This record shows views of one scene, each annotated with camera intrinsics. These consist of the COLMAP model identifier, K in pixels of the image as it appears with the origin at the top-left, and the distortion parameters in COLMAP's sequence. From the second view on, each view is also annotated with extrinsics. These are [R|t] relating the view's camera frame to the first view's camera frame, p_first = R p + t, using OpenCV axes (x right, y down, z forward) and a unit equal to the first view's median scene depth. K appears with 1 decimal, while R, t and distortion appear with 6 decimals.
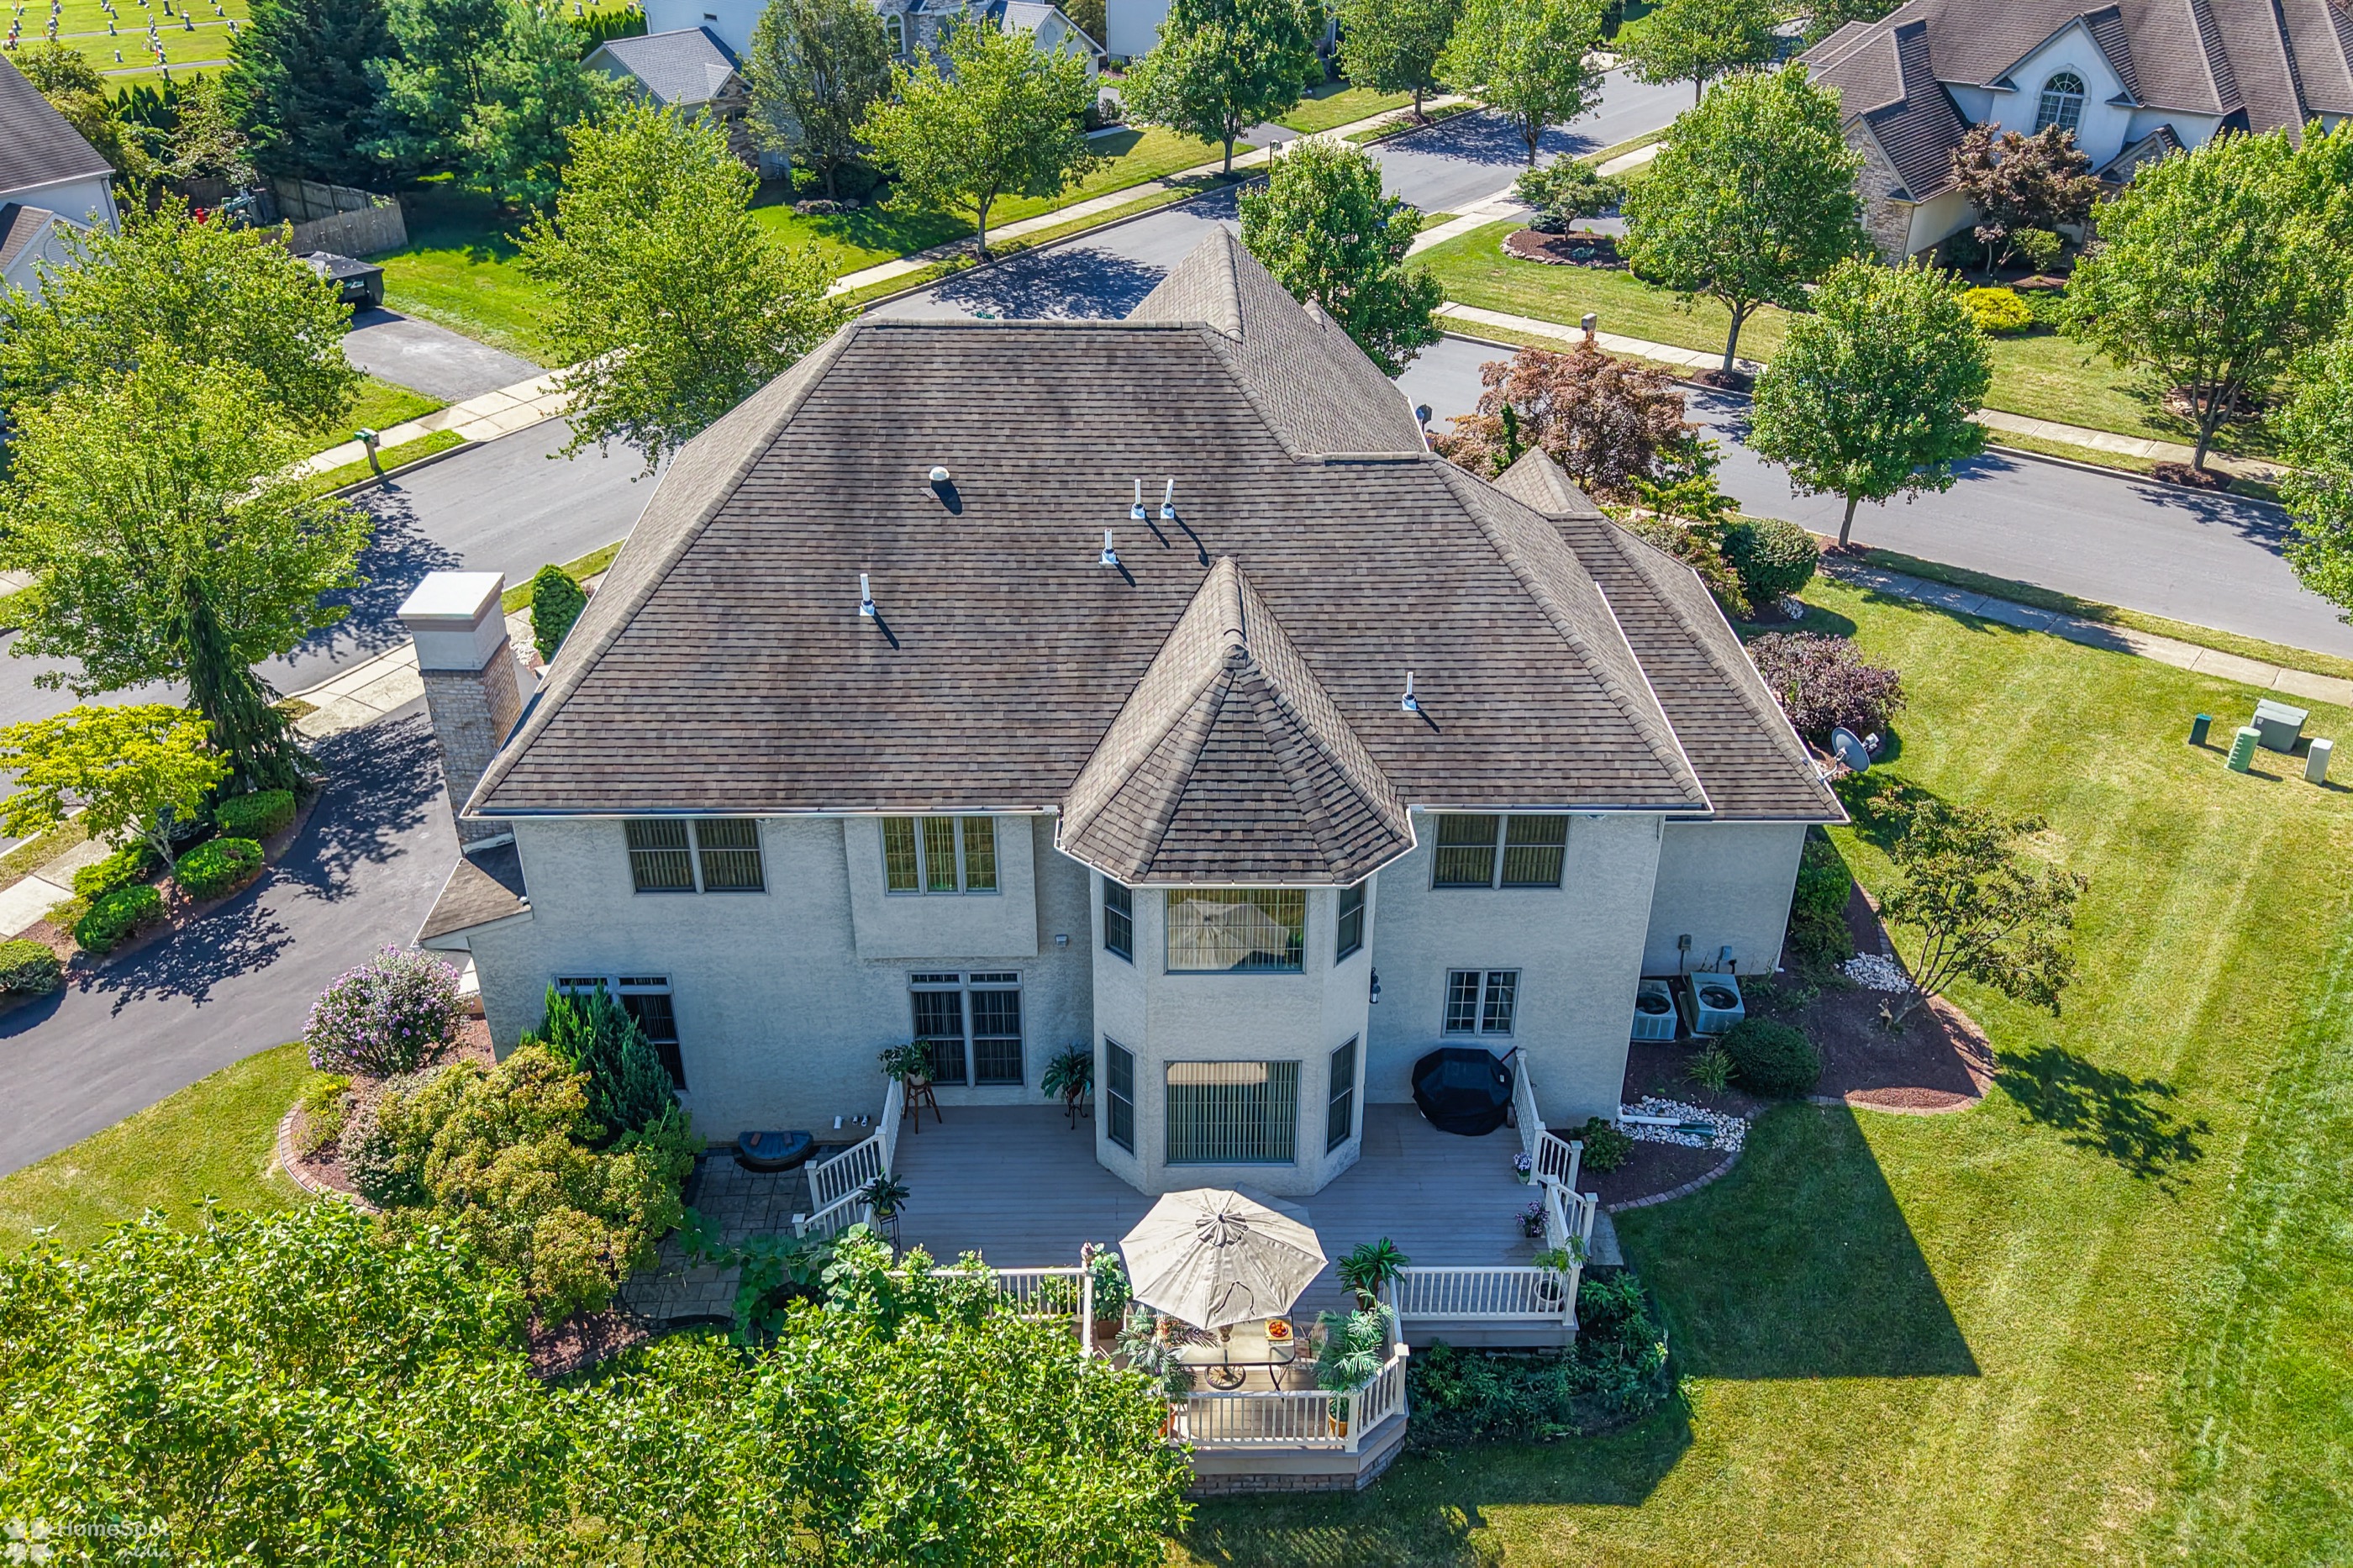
lens RADIAL K [[1869.1, 0, 1171.2], [0, 1869.1, 774.2], [0, 0, 1]] dist [0.014721, -0.006342]
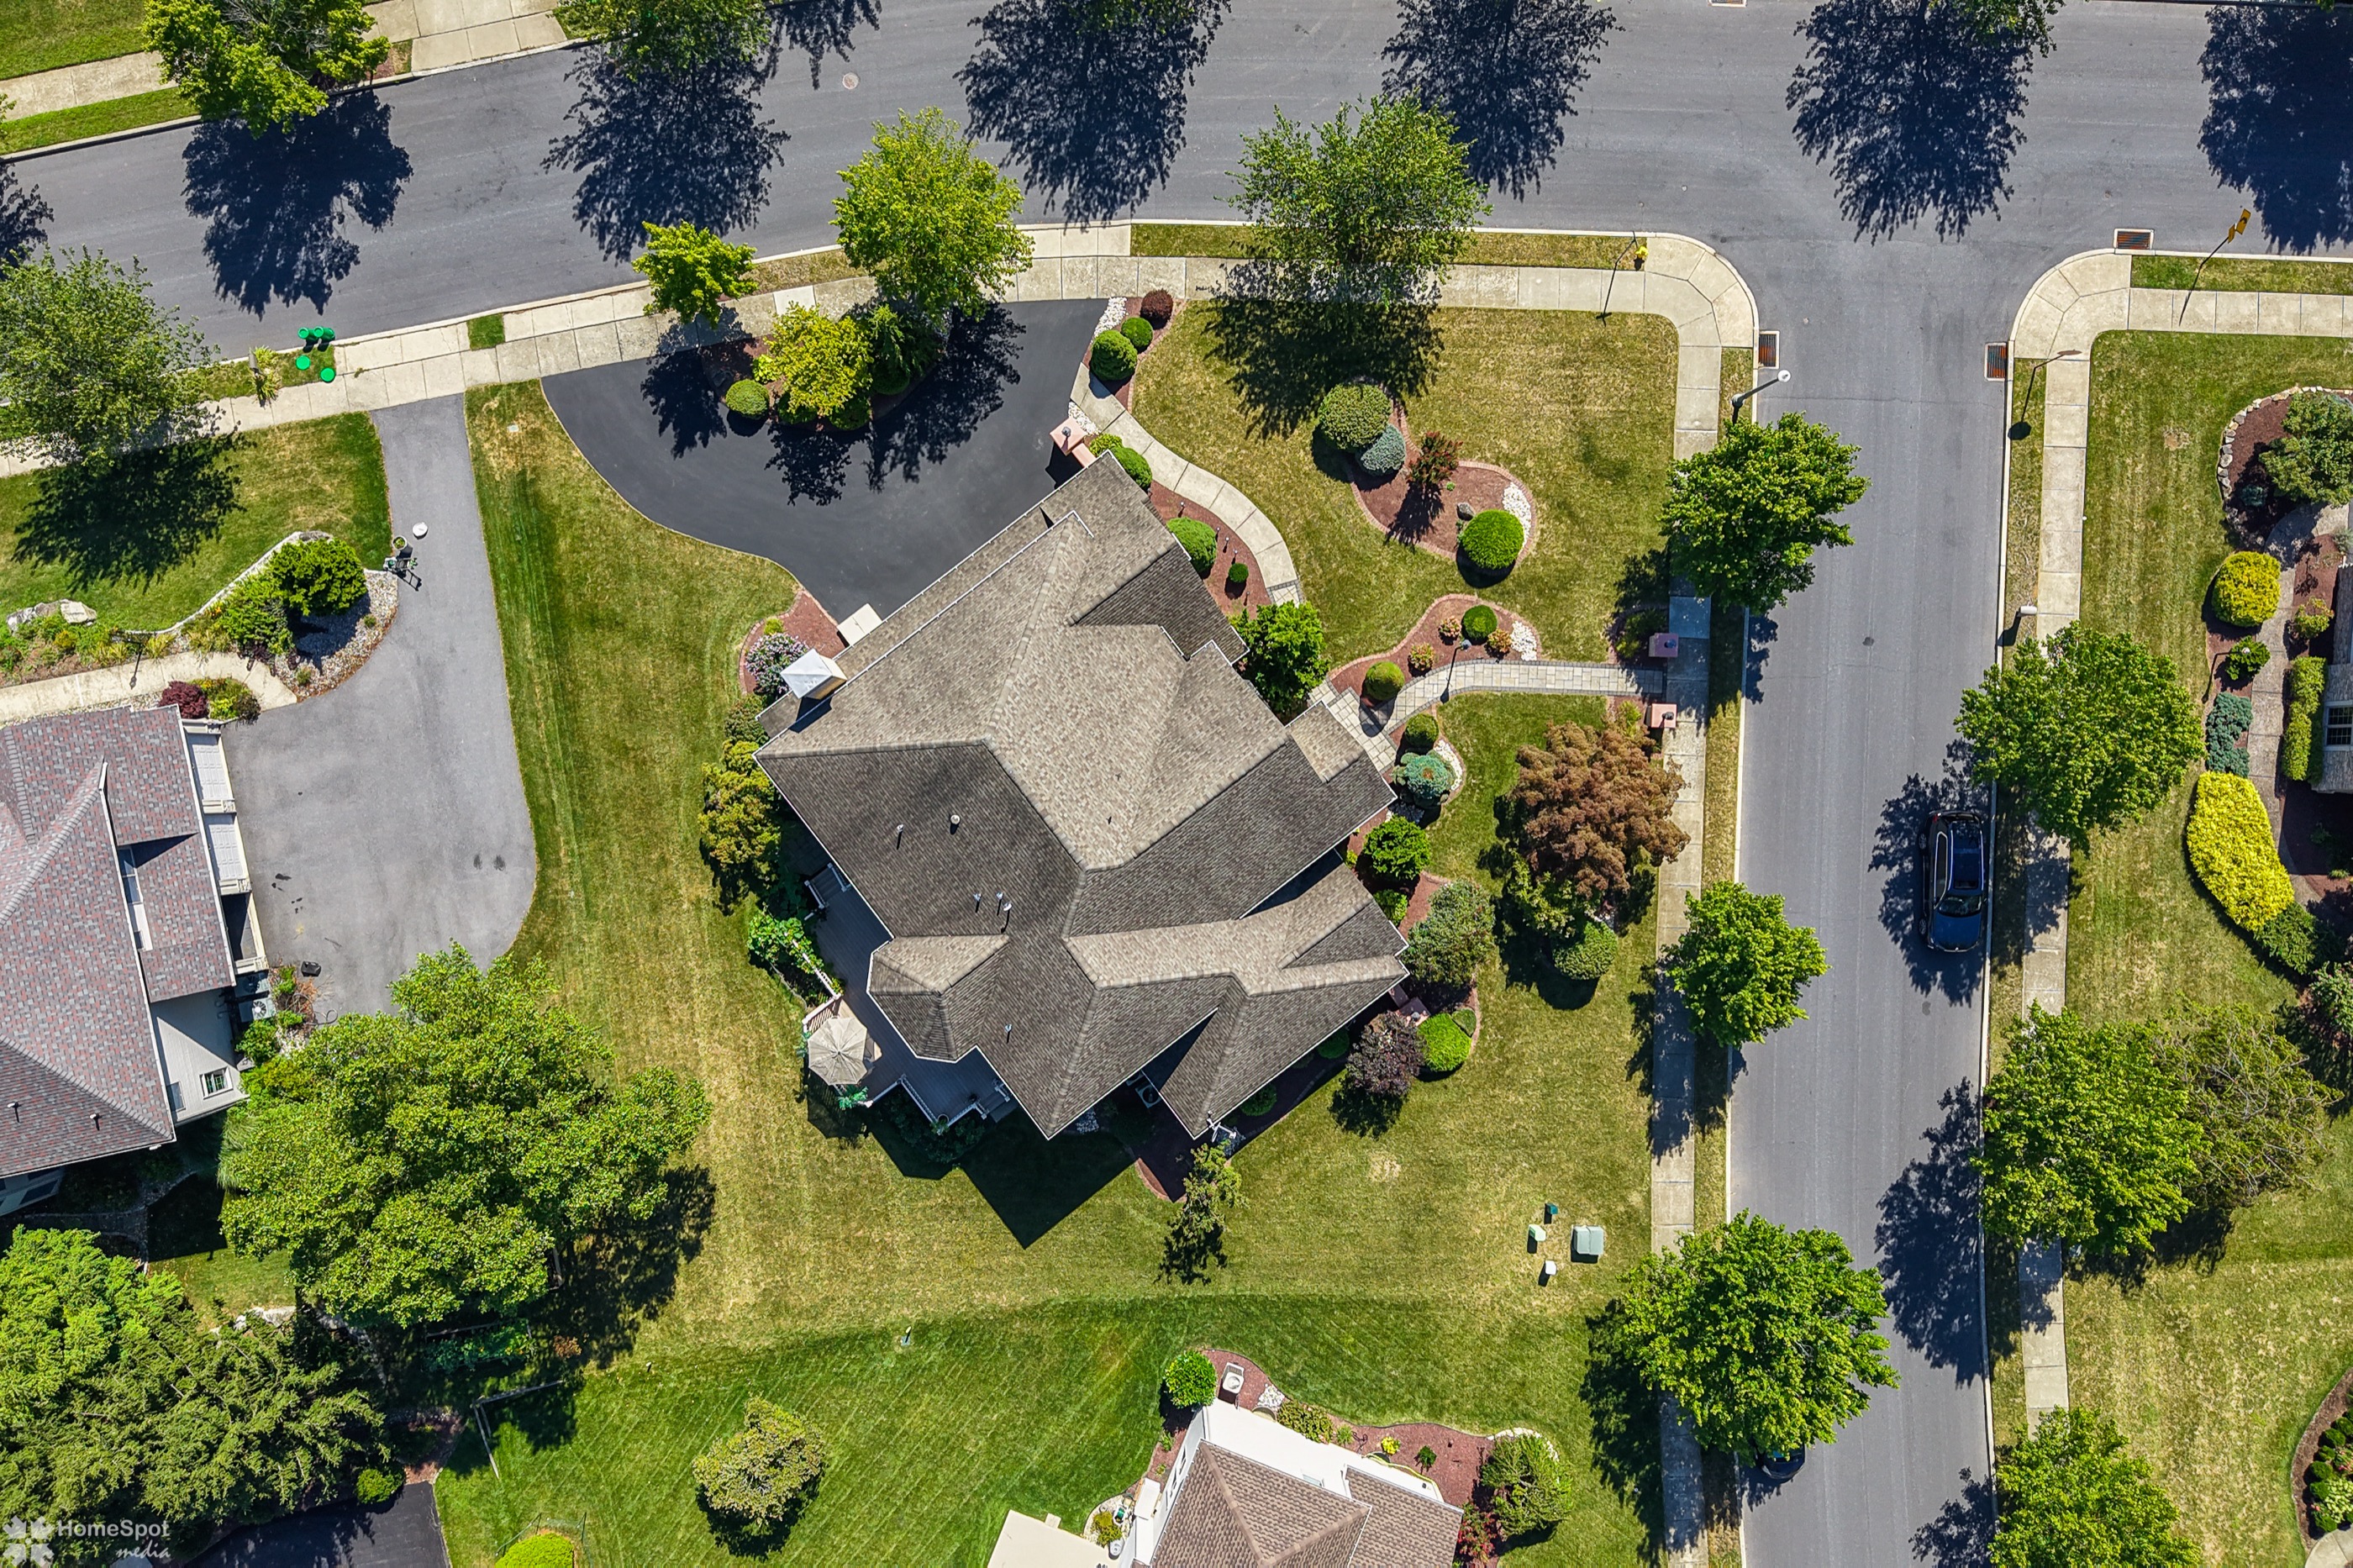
lens RADIAL K [[1859.6, 0, 1171.2], [0, 1859.6, 783.4], [0, 0, 1]] dist [0.058770, -0.092534]
pose [[0.597104, 0.802096, 0.010403, -0.026726], [-0.414721, 0.297577, 0.859916, -2.178028], [0.686640, -0.517773, 0.510330, 0.060094]]
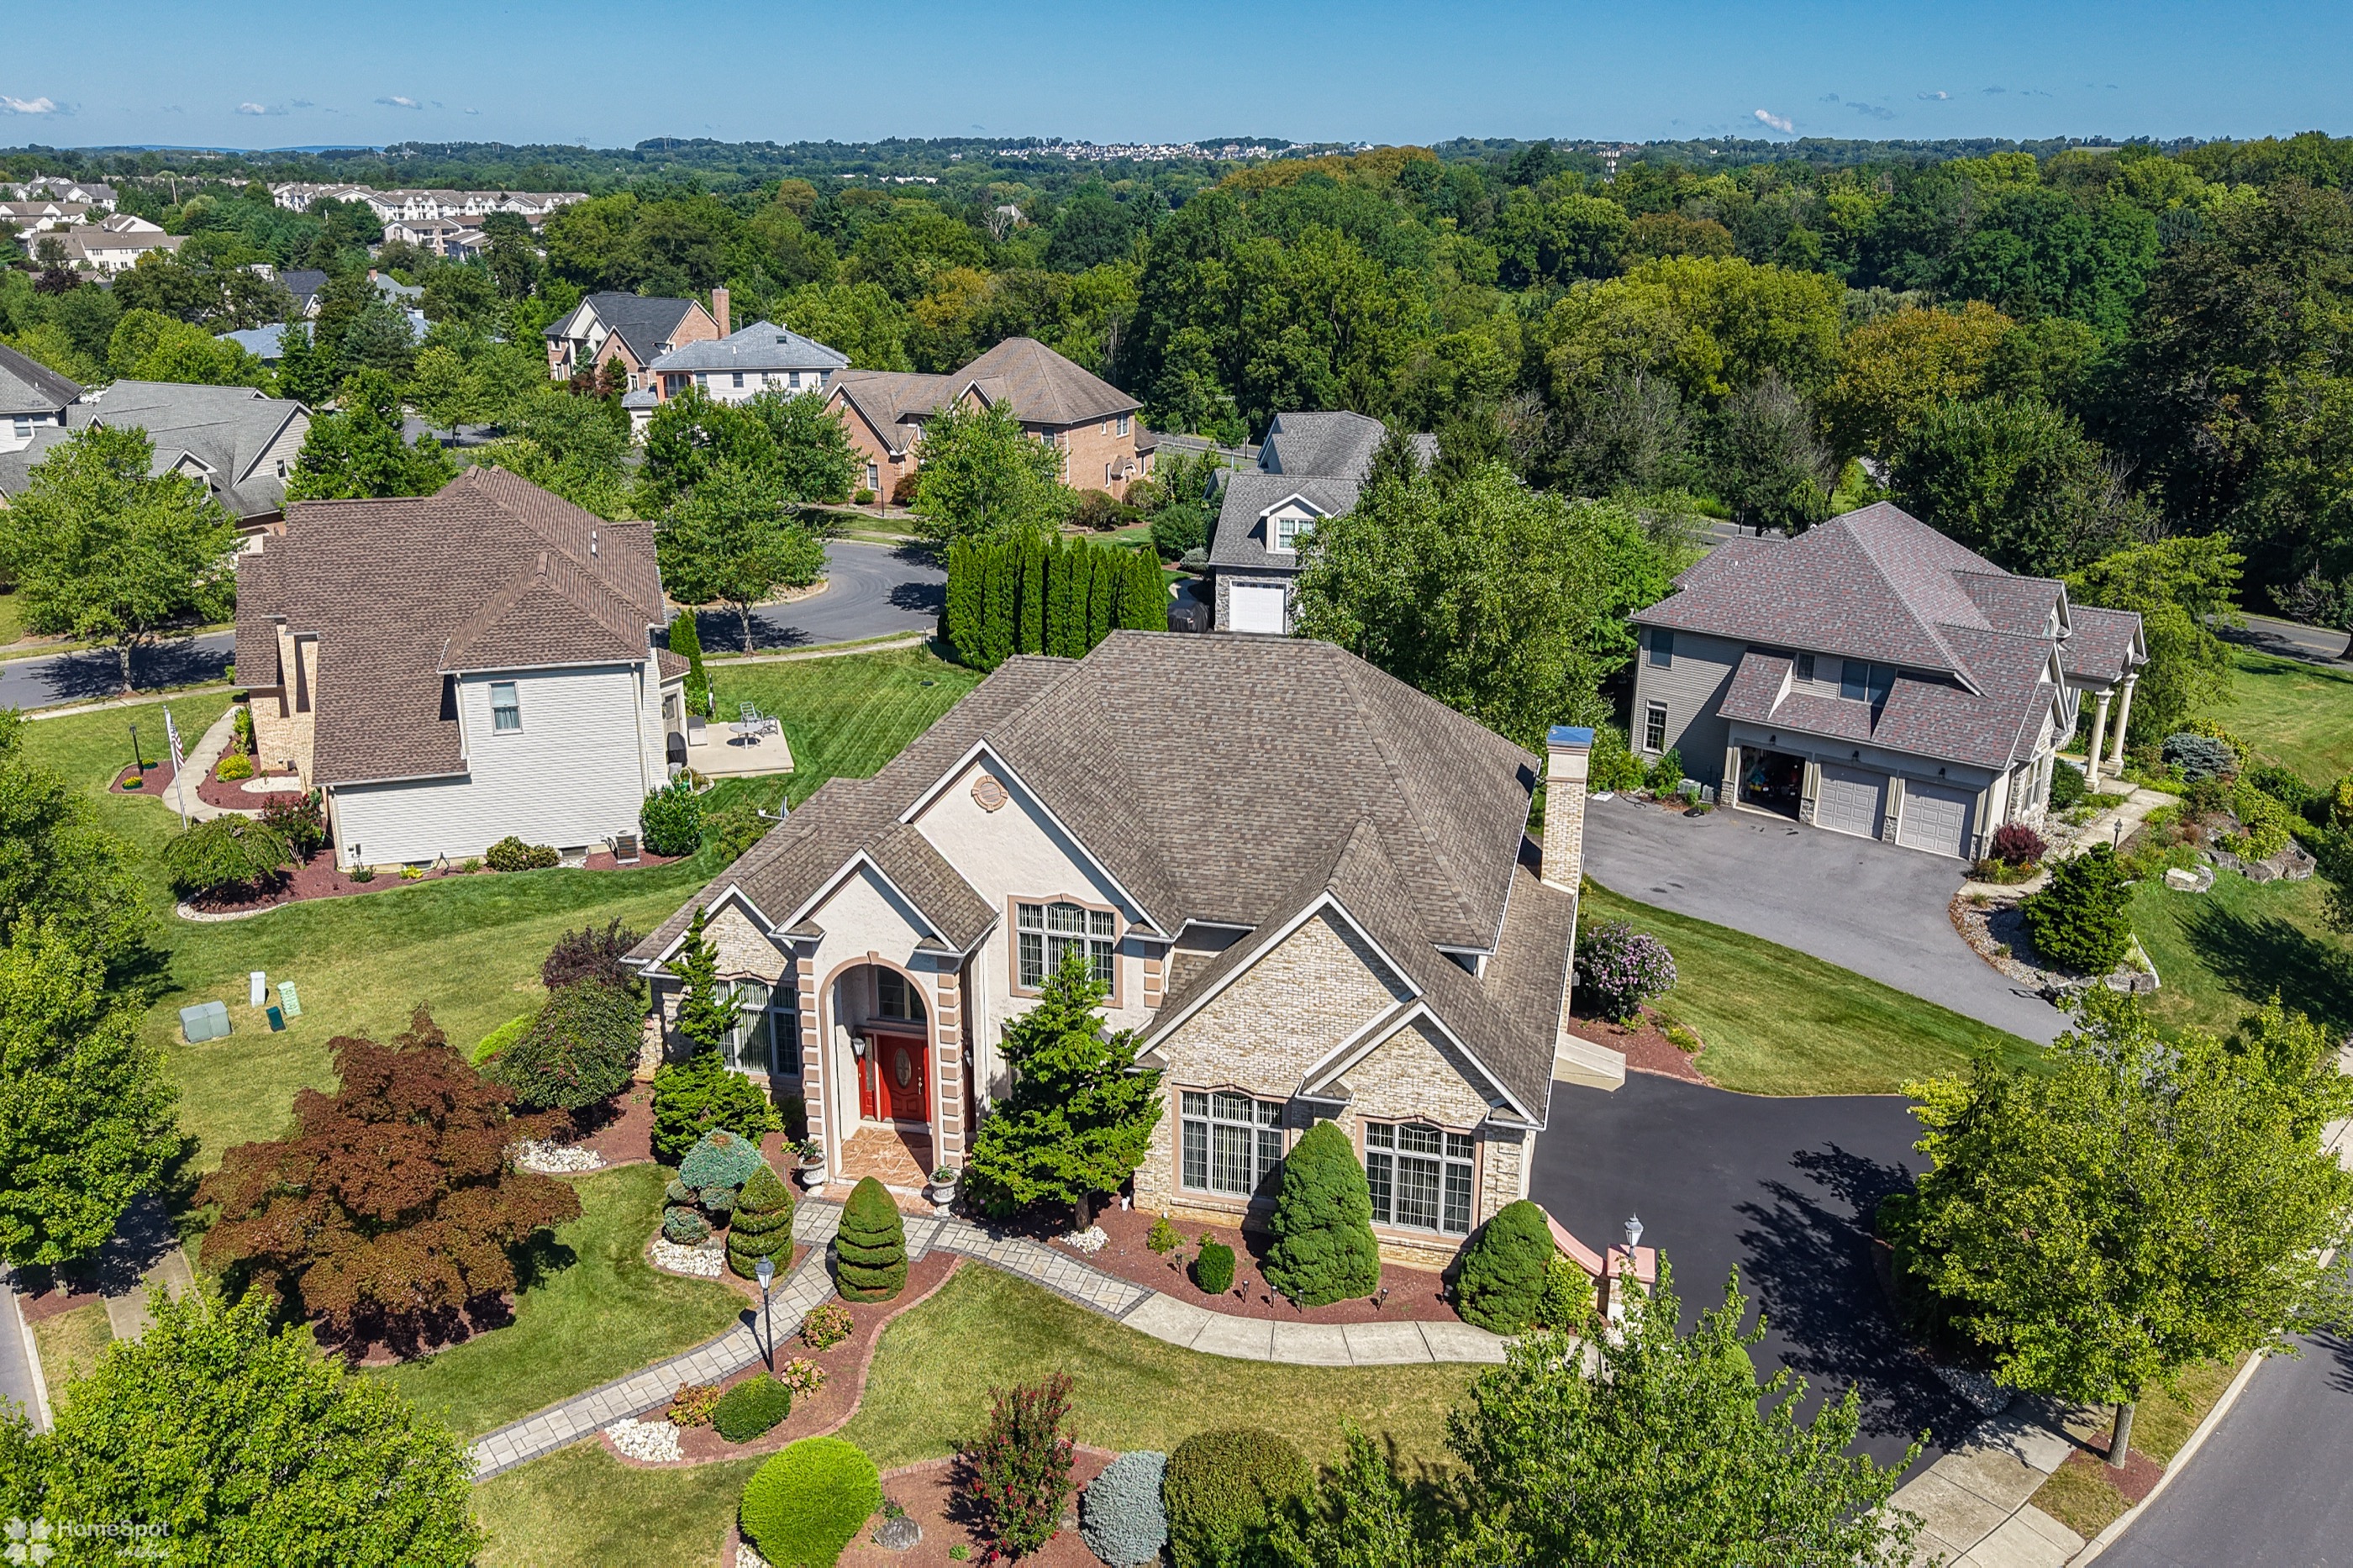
lens RADIAL K [[1864.4, 0, 1171.0], [0, 1864.4, 770.7], [0, 0, 1]] dist [0.062166, -0.098311]
pose [[-0.963515, -0.085413, 0.253659, -0.457393], [0.131367, 0.674799, 0.726216, -1.352099], [-0.233196, 0.733043, -0.638958, 2.167929]]
